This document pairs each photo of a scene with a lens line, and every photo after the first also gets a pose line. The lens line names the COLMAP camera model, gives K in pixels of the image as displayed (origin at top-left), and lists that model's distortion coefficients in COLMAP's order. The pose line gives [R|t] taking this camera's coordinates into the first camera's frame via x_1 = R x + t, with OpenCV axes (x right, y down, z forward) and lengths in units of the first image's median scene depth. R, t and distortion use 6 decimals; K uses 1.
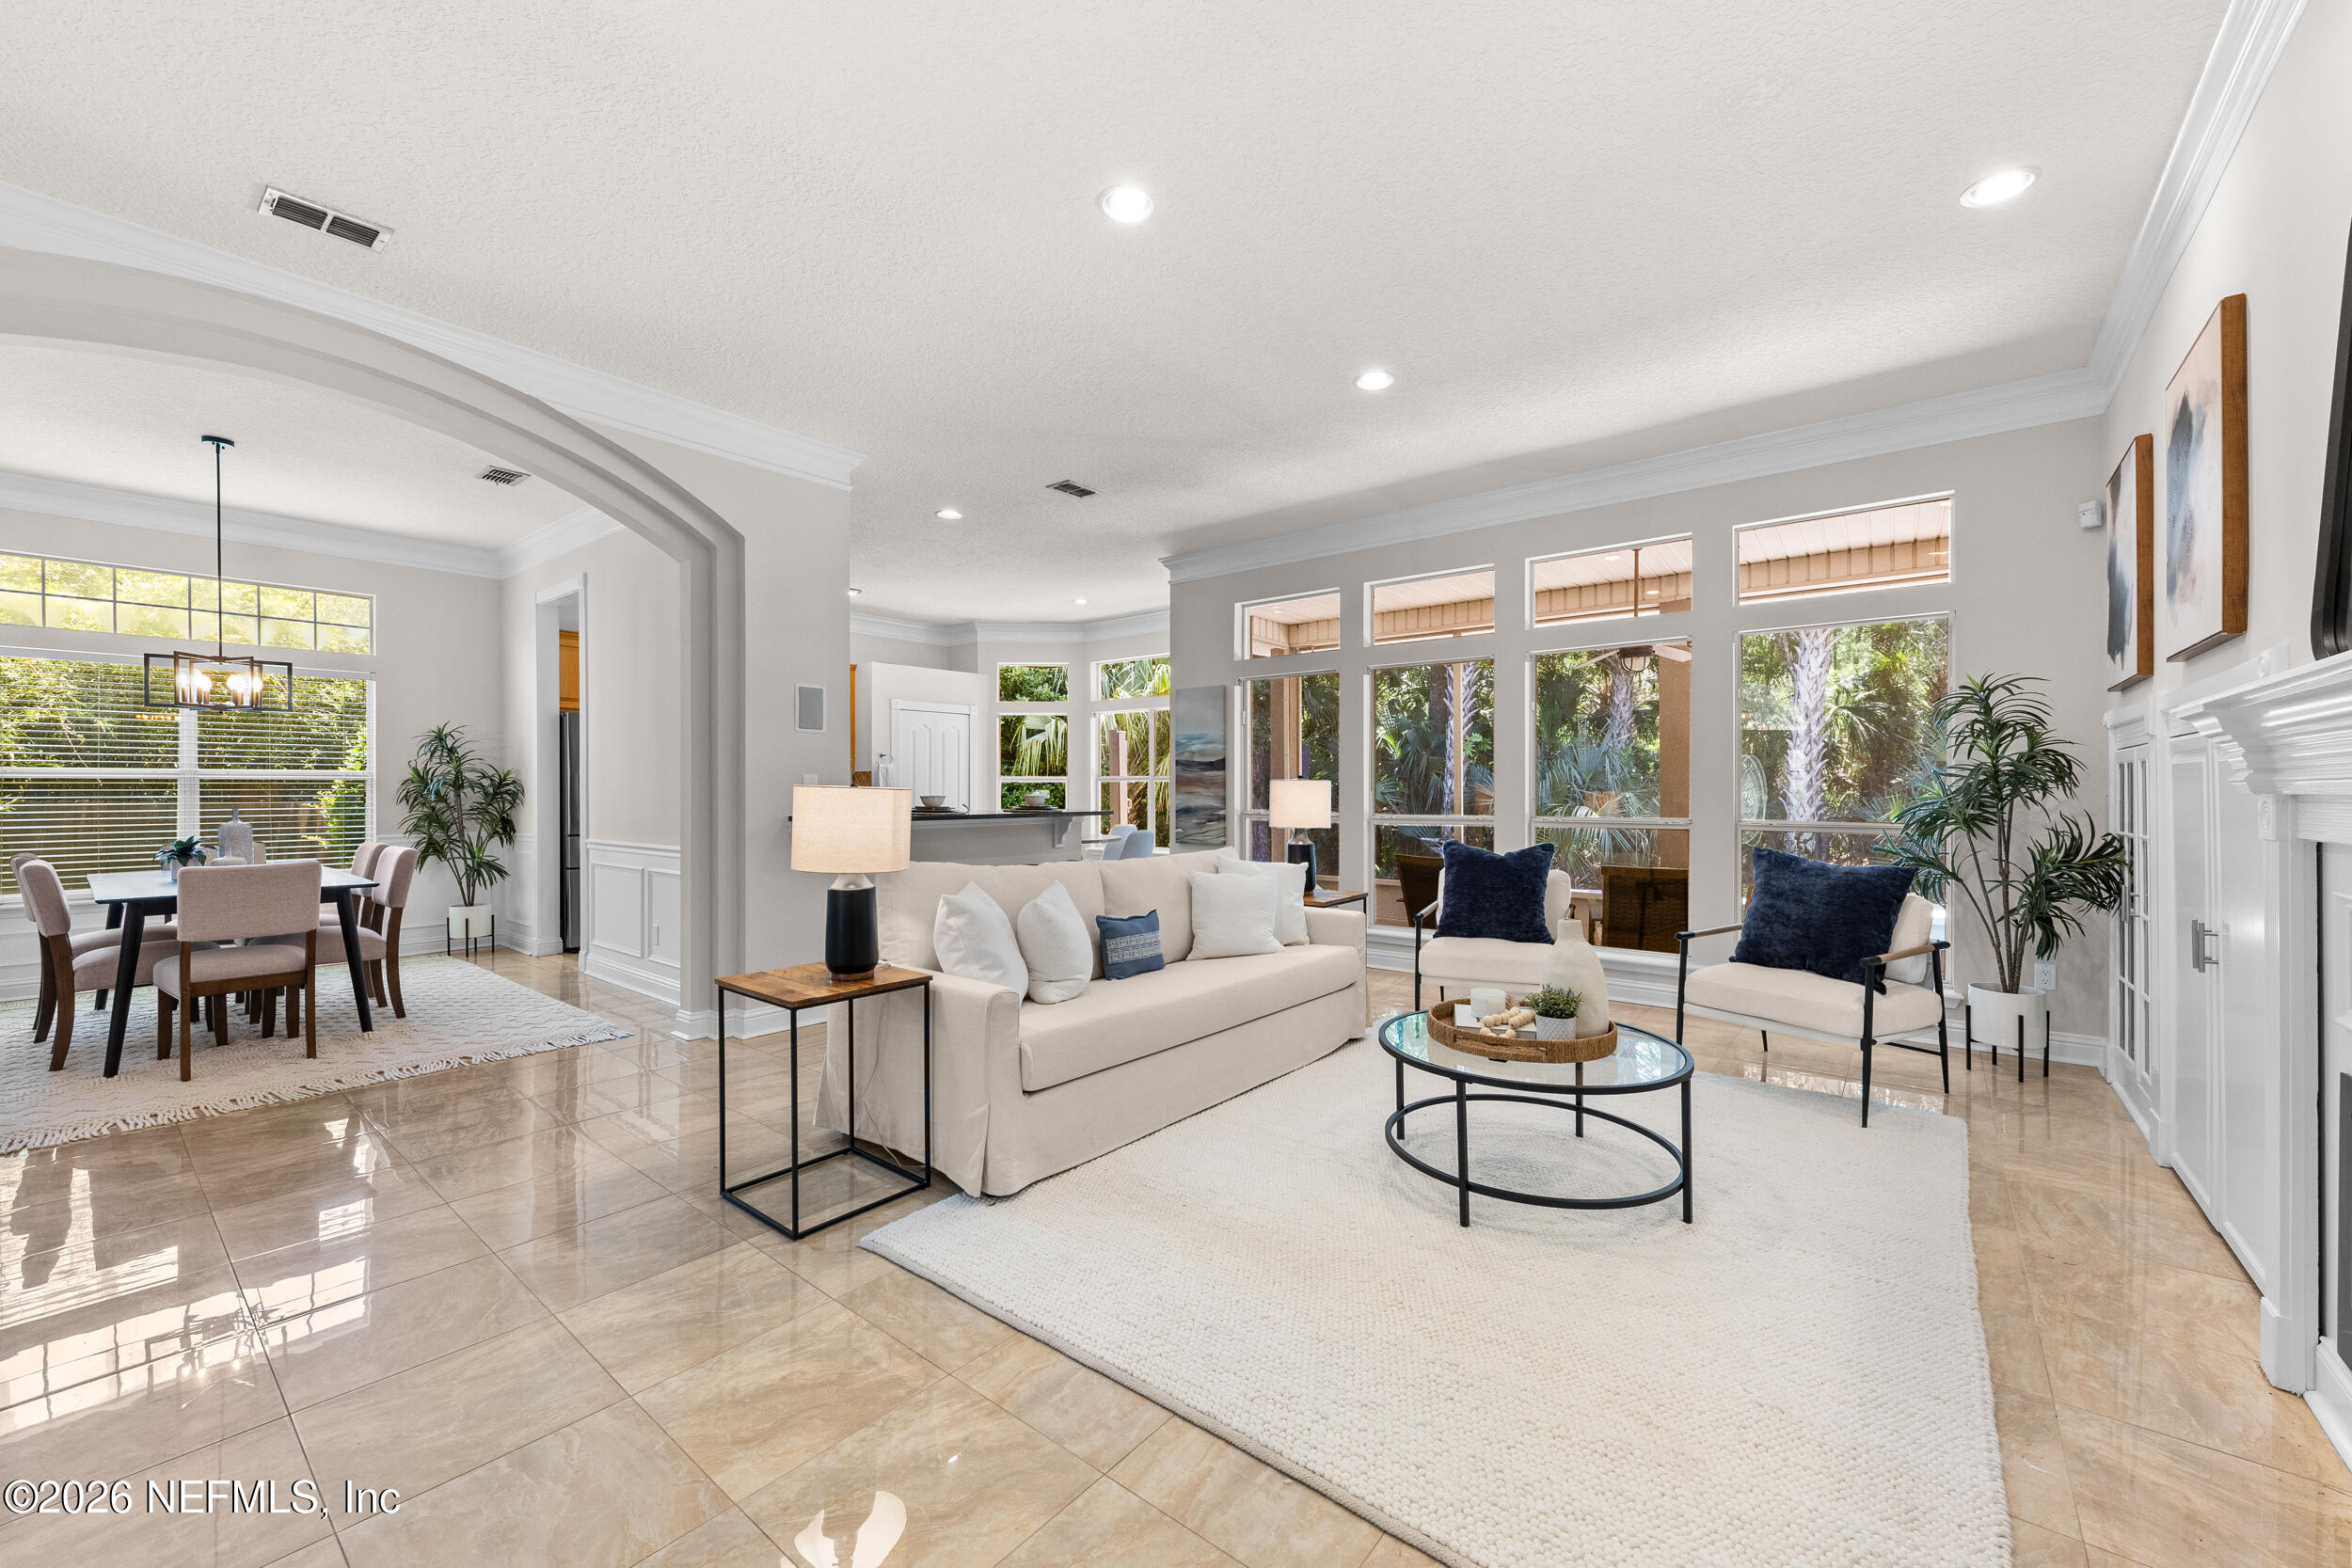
lens RADIAL K [[909.6, 0, 1166.2], [0, 909.6, 790.8], [0, 0, 1]] dist [0.008669, -0.000097]
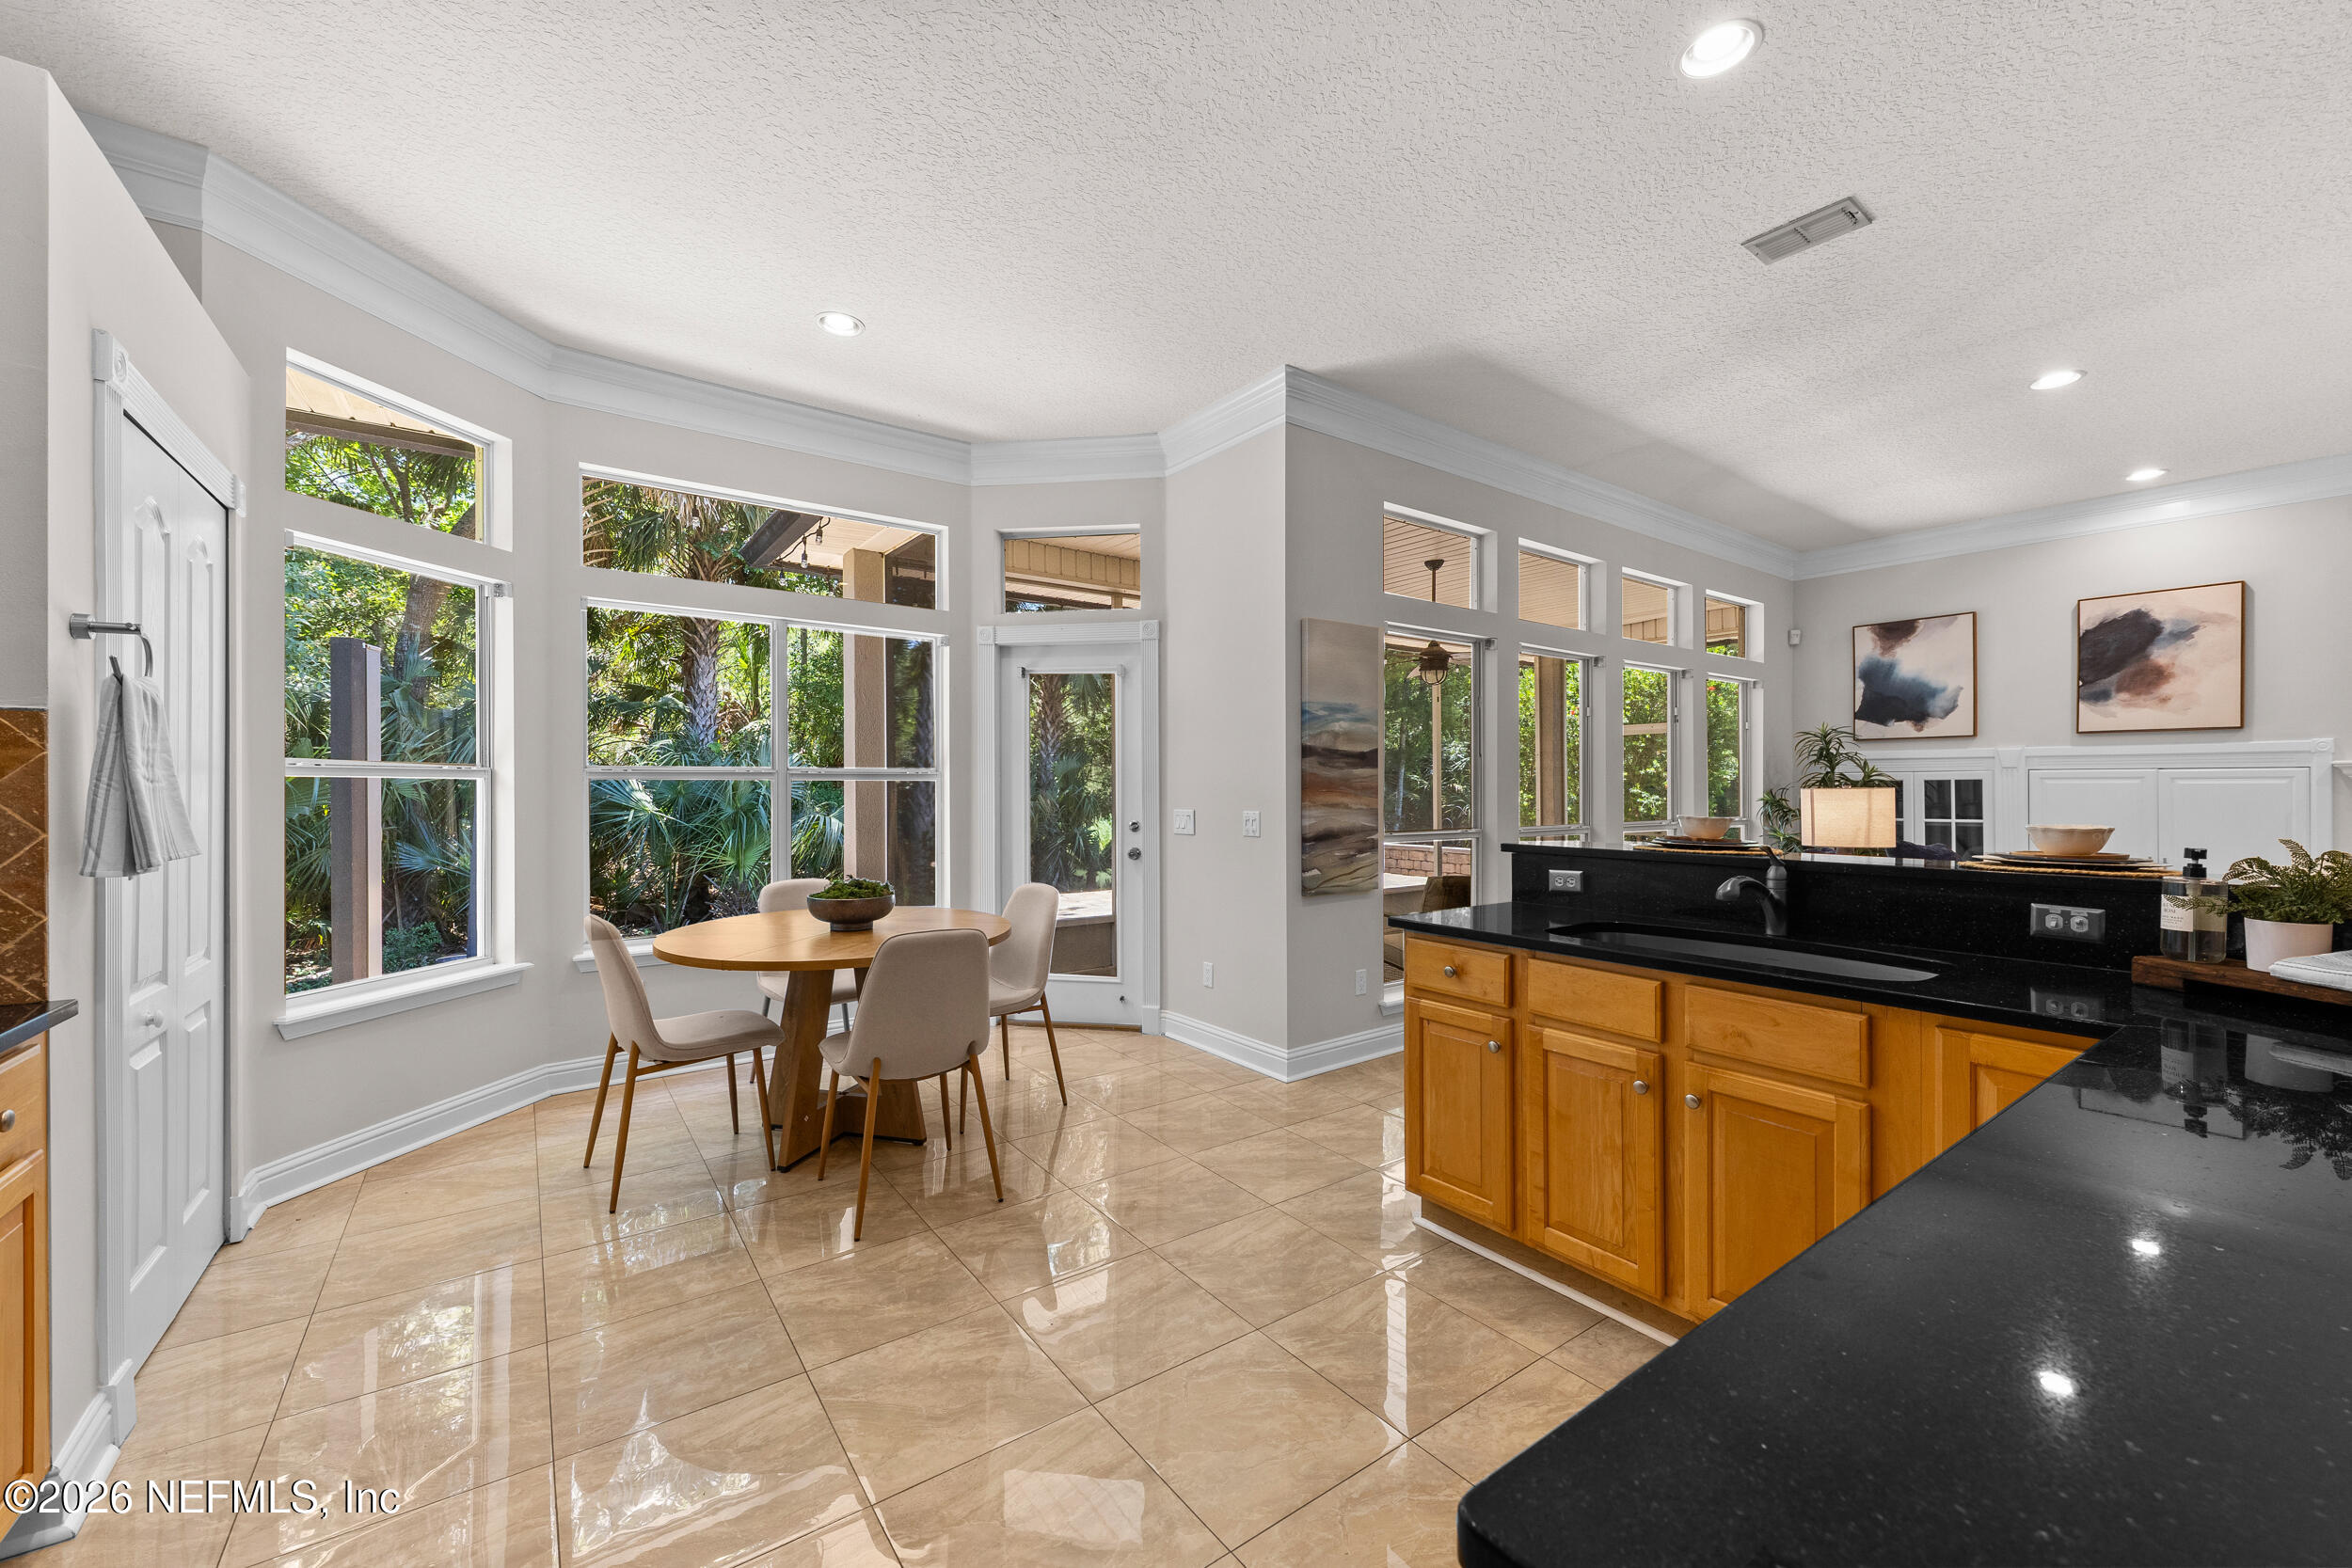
lens RADIAL K [[906.1, 0, 1179.4], [0, 906.1, 787.4], [0, 0, 1]] dist [0.011624, -0.005387]
pose [[0.257122, 0.001976, 0.966377, -0.698373], [0.003040, 0.999991, -0.002854, -0.009693], [-0.966374, 0.003672, 0.257114, 1.210507]]
